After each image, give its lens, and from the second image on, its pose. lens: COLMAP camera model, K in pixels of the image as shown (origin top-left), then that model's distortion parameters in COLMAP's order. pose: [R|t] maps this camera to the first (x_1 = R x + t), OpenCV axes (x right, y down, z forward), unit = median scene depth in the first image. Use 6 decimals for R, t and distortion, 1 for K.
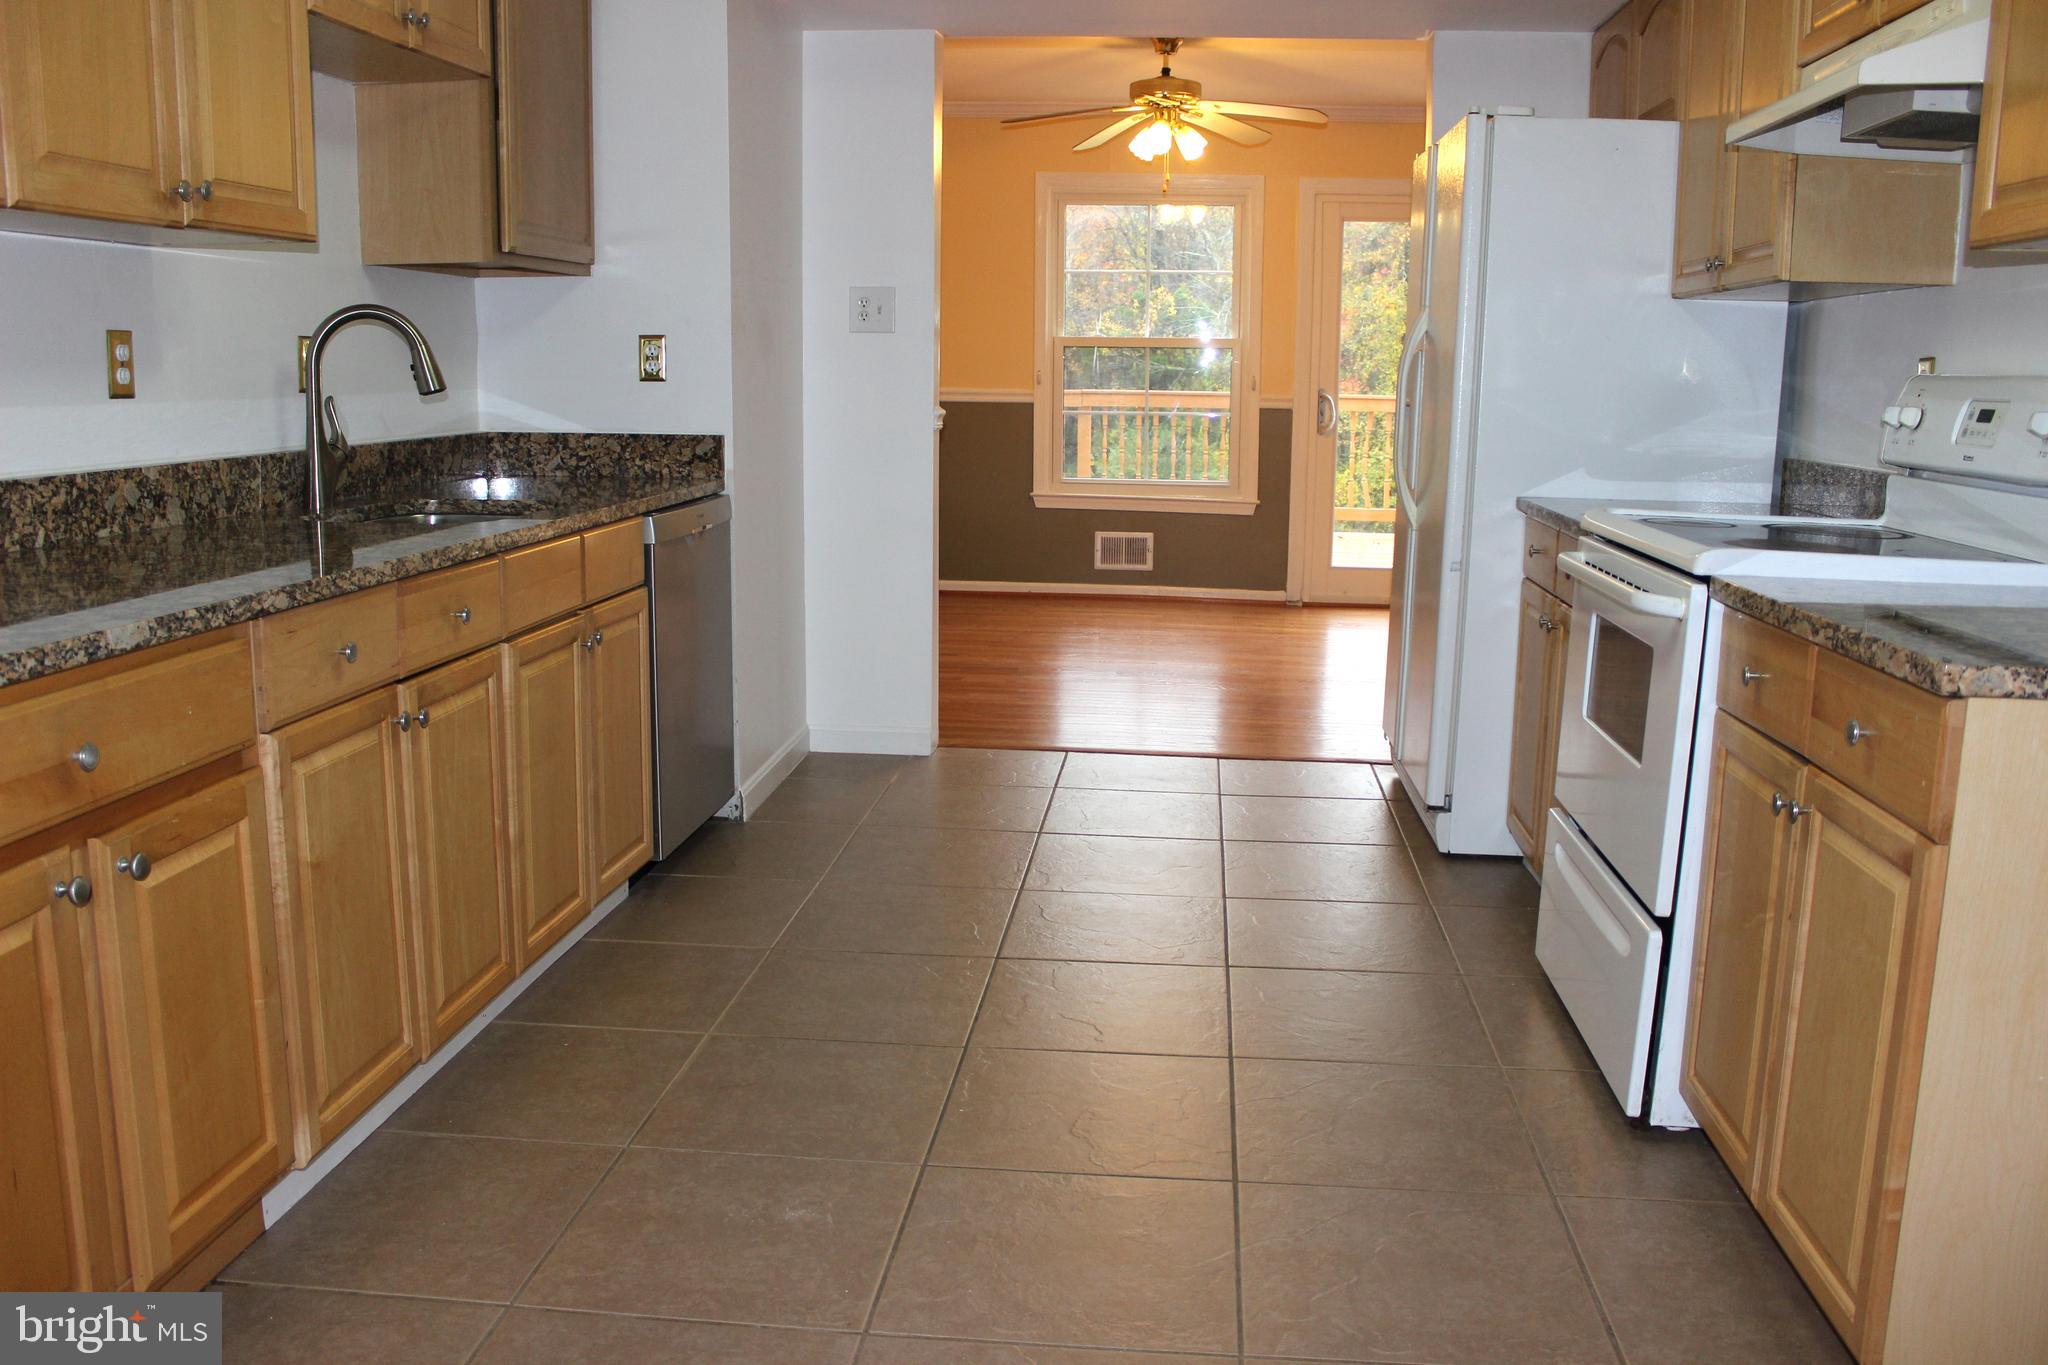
lens RADIAL K [[1709.0, 0, 1014.0], [0, 1709.0, 679.7], [0, 0, 1]] dist [-0.139365, 0.091191]
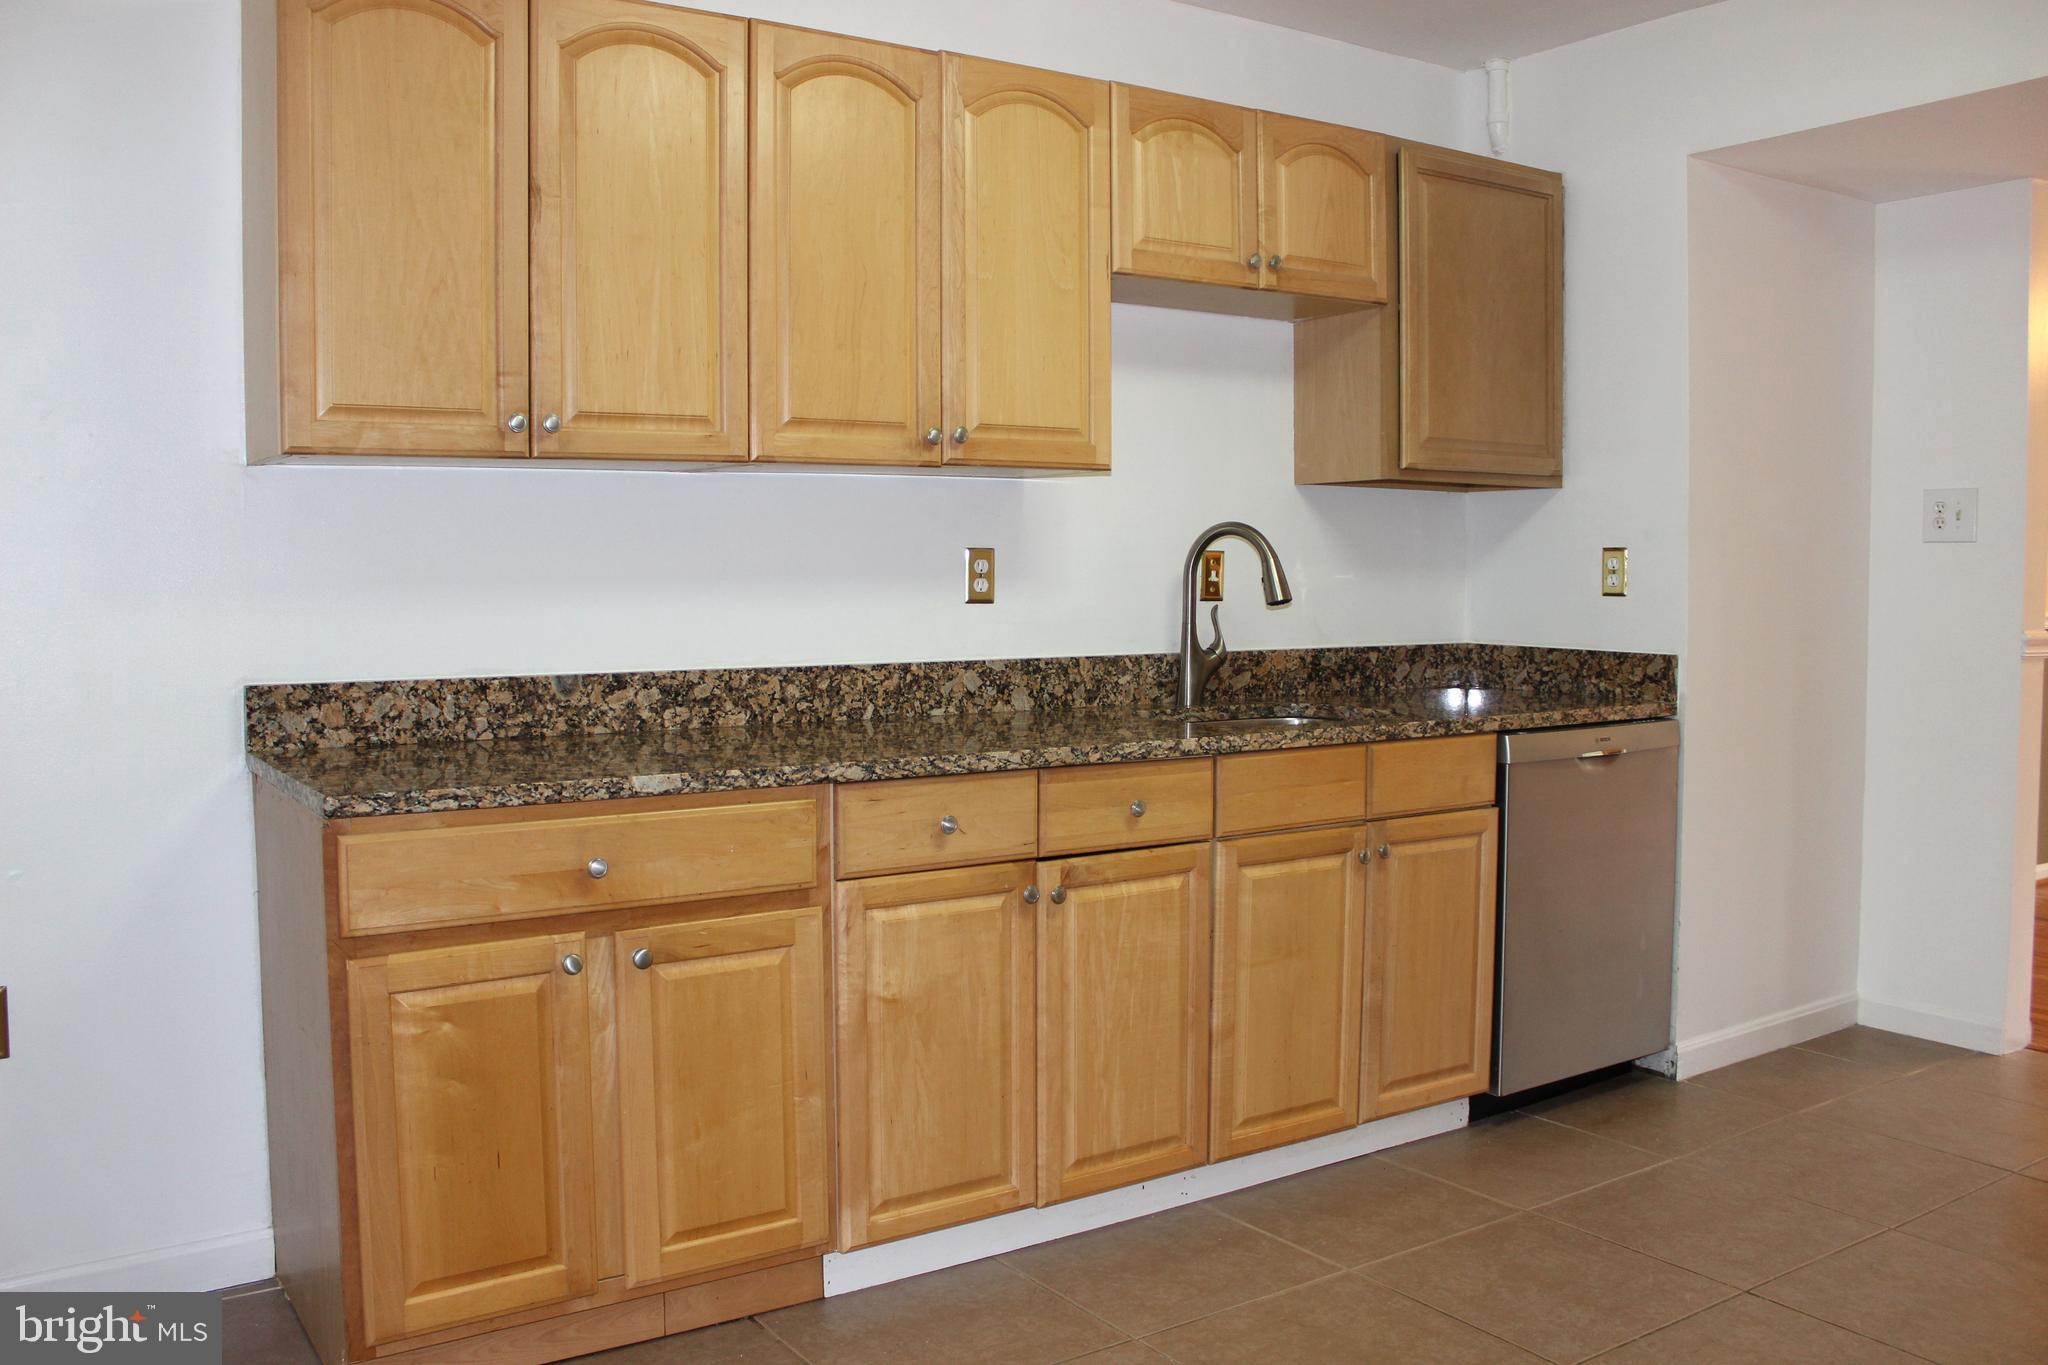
lens RADIAL K [[1709.0, 0, 1005.9], [0, 1709.0, 676.9], [0, 0, 1]] dist [-0.139365, 0.091191]
pose [[0.639199, 0.036509, -0.768174, 0.396440], [-0.132116, 0.989235, -0.062918, -0.036188], [0.757608, 0.141706, 0.637142, 0.196752]]
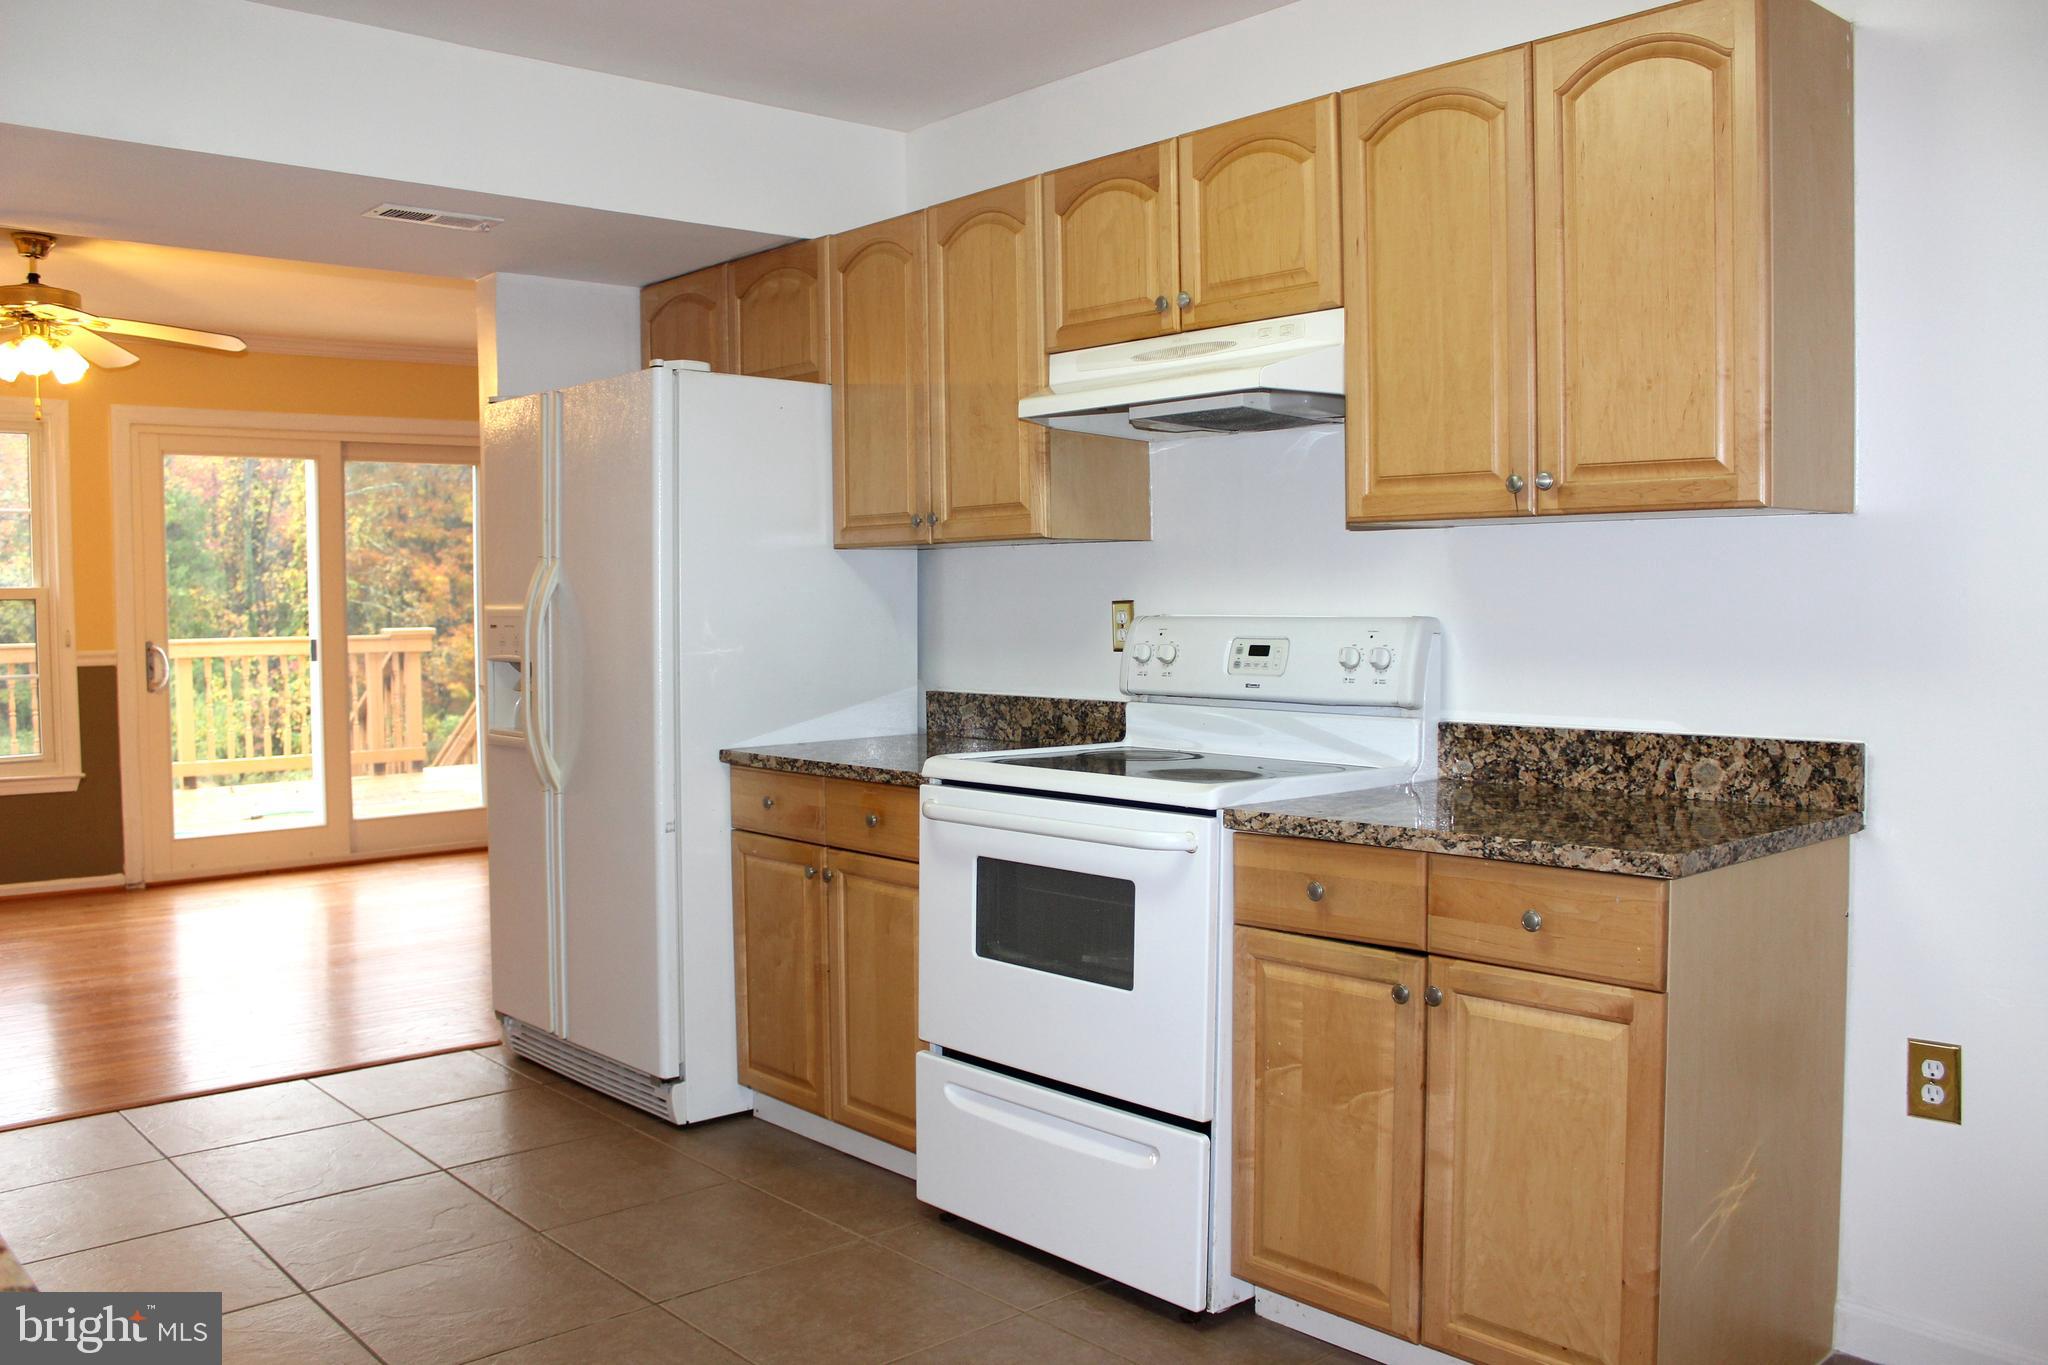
lens RADIAL K [[1709.0, 0, 1015.3], [0, 1709.0, 692.6], [0, 0, 1]] dist [-0.139365, 0.091191]
pose [[0.668711, -0.061156, 0.741003, -0.406617], [0.150924, 0.987029, -0.054738, -0.075899], [-0.728044, 0.148439, 0.669267, 0.249143]]
